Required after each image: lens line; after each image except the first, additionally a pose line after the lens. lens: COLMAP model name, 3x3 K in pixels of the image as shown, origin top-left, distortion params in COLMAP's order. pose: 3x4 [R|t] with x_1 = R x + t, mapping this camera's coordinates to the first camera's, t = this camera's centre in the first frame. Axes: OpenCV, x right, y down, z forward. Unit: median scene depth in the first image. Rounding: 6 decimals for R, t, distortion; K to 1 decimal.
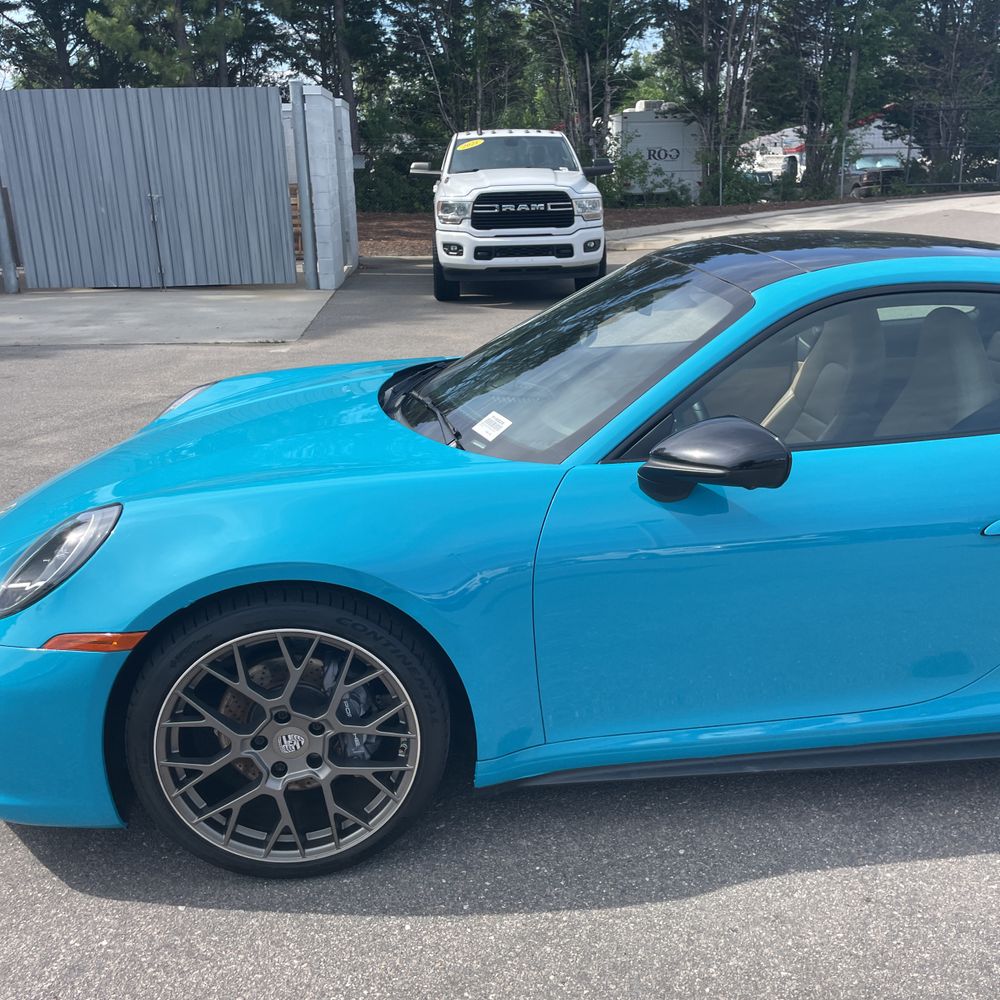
lens RADIAL K [[1005.3, 0, 509.3], [0, 1005.3, 500.1], [0, 0, 1]] dist [0.075508, -0.101961]
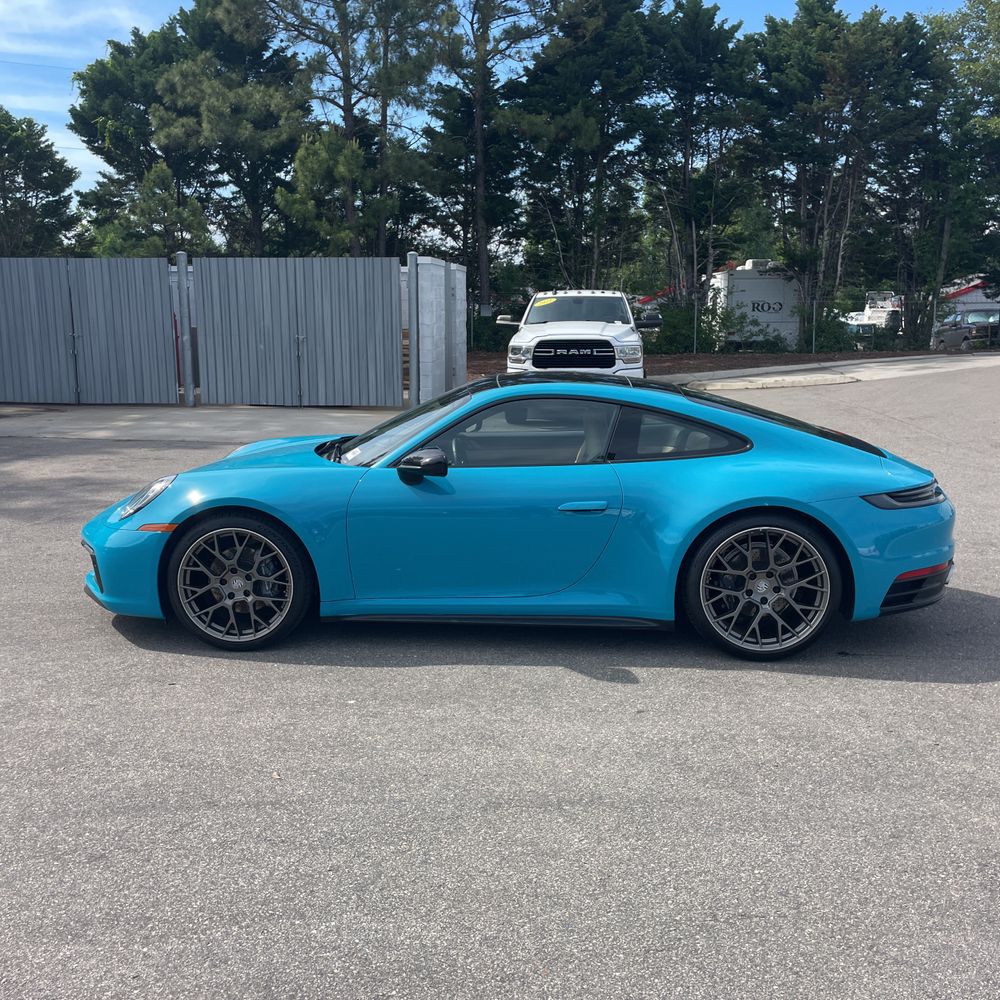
lens RADIAL K [[993.3, 0, 487.7], [0, 993.3, 496.5], [0, 0, 1]] dist [0.103670, -0.169877]
pose [[0.984110, 0.049157, -0.170619, 0.127635], [-0.071533, 0.989244, -0.127587, 0.053475], [0.162512, 0.137764, 0.977042, -0.200361]]
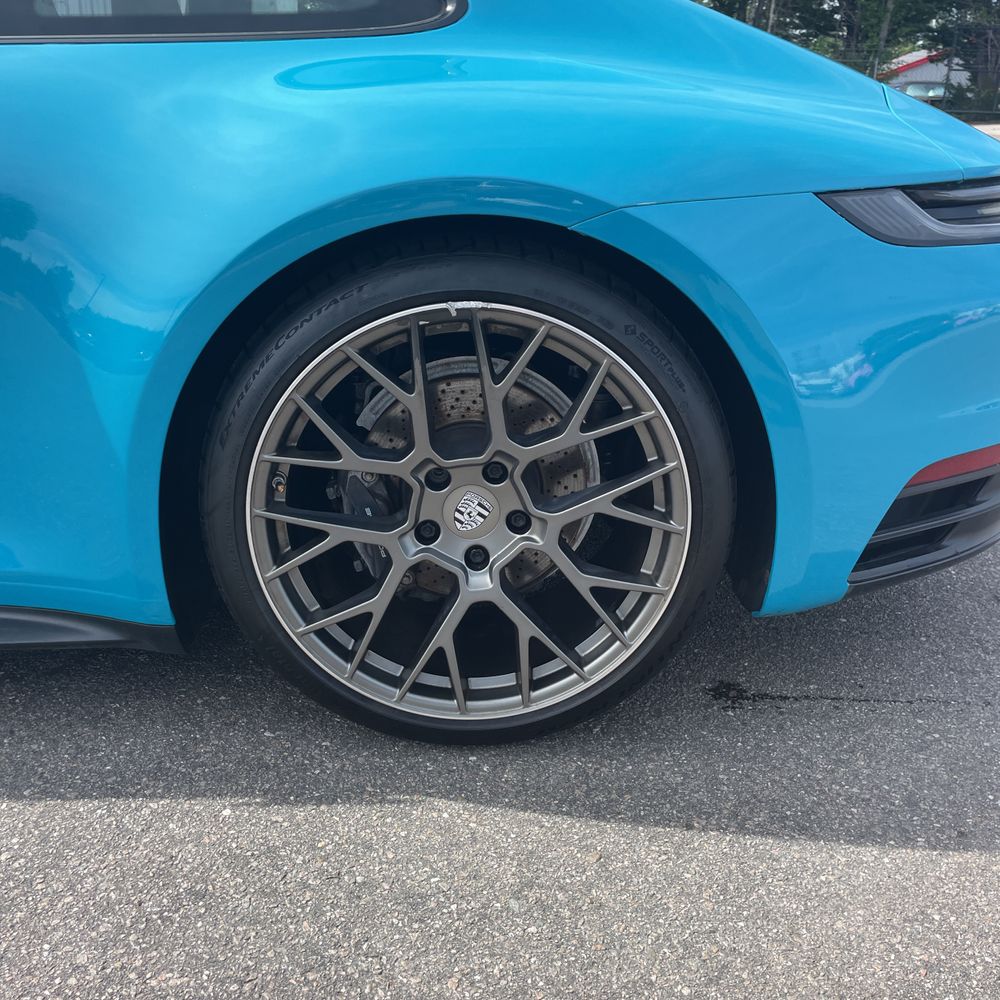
lens RADIAL K [[993.9, 0, 502.6], [0, 993.9, 489.1], [0, 0, 1]] dist [0.114666, -0.155876]
pose [[0.995005, 0.079023, -0.061001, 0.178799], [-0.075529, 0.995478, 0.057610, 0.021252], [0.065277, -0.052715, 0.996474, 0.092973]]
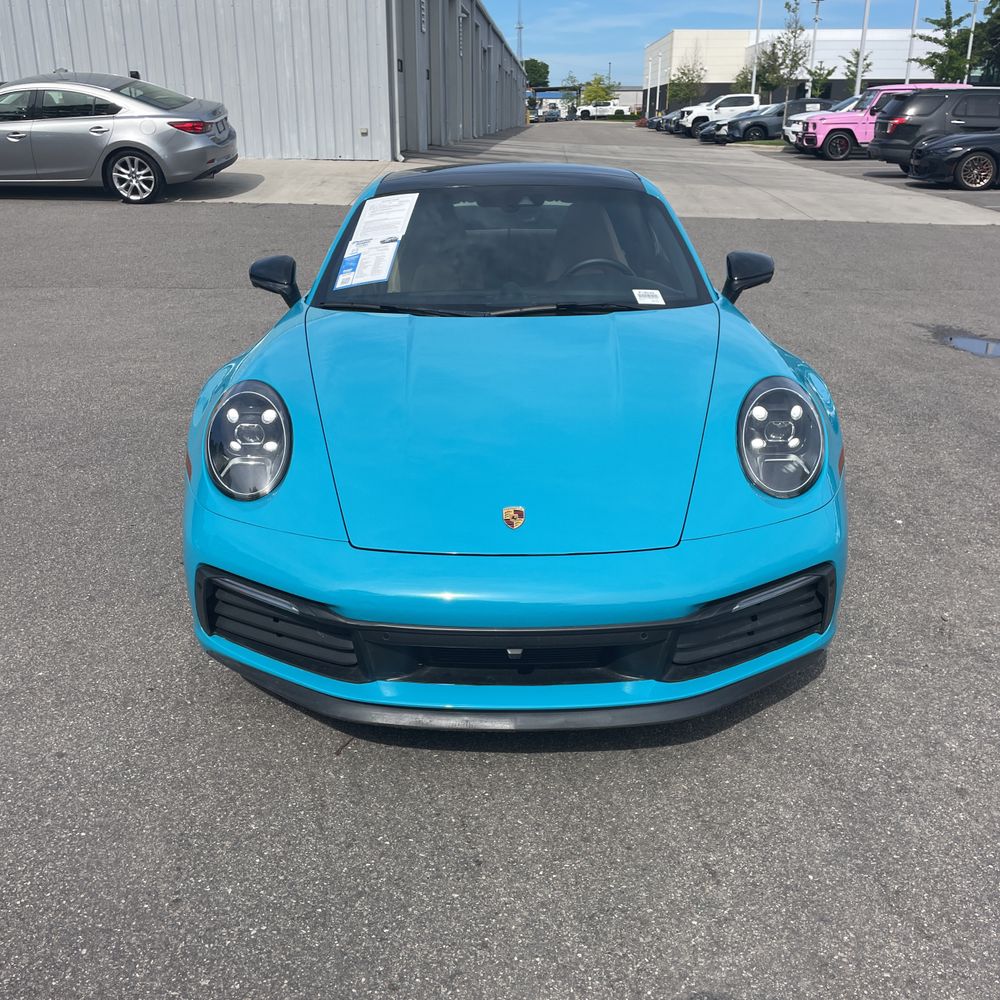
lens RADIAL K [[1002.7, 0, 486.9], [0, 1002.7, 498.4], [0, 0, 1]] dist [0.077808, -0.099362]
pose [[0.131934, -0.334179, 0.933230, -0.304483], [0.308383, 0.908578, 0.281755, -0.059217], [-0.942069, 0.250619, 0.222928, 0.200944]]
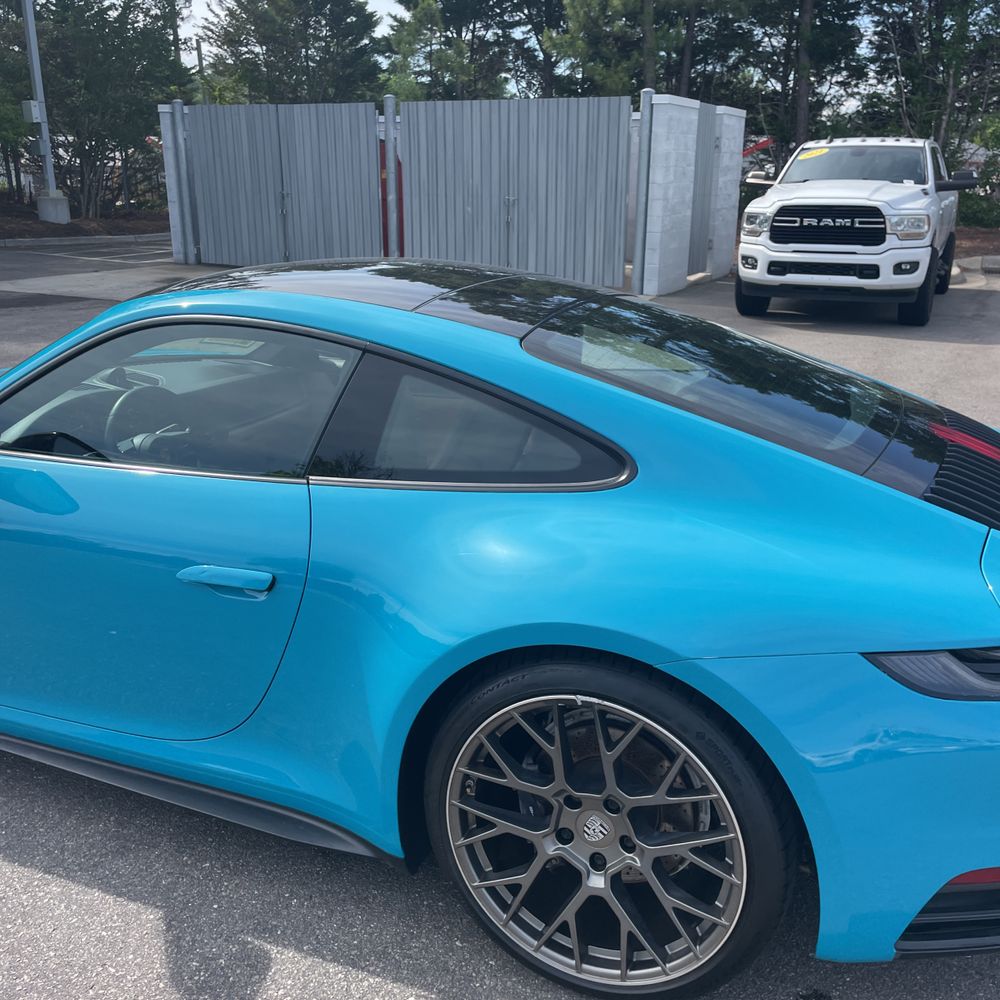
lens RADIAL K [[999.2, 0, 516.4], [0, 999.2, 497.1], [0, 0, 1]] dist [0.094971, -0.129547]
pose [[0.878014, 0.170317, -0.447306, 0.220487], [-0.172581, 0.984336, 0.036039, -0.025176], [0.446438, 0.045554, 0.893655, 0.053922]]
